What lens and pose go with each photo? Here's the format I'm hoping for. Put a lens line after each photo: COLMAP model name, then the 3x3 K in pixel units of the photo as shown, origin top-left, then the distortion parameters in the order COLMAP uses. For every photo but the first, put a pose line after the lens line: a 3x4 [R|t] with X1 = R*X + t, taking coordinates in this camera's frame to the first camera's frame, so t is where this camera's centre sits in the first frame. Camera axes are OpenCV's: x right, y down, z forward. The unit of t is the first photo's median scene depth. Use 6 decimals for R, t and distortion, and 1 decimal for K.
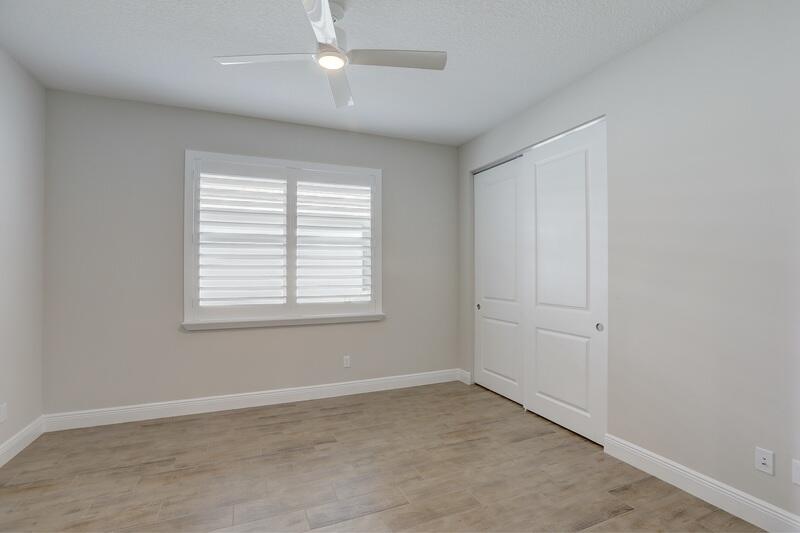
lens RADIAL K [[373.8, 0, 401.8], [0, 373.8, 266.8], [0, 0, 1]] dist [-0.025905, 0.000869]
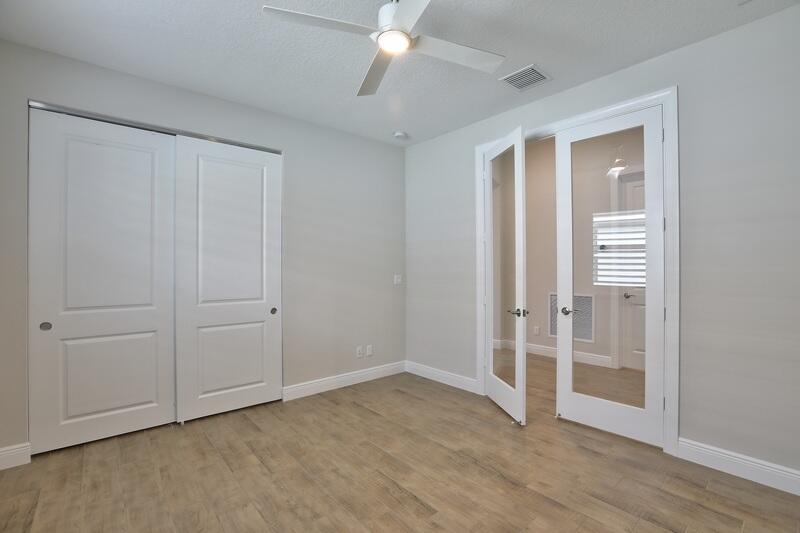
lens RADIAL K [[360.7, 0, 398.3], [0, 360.7, 266.7], [0, 0, 1]] dist [-0.030492, 0.002089]
pose [[-0.282696, 0.003618, 0.959203, -0.765950], [-0.005062, 0.999973, -0.005264, 0.012600], [-0.959196, -0.006344, -0.282670, 0.902529]]
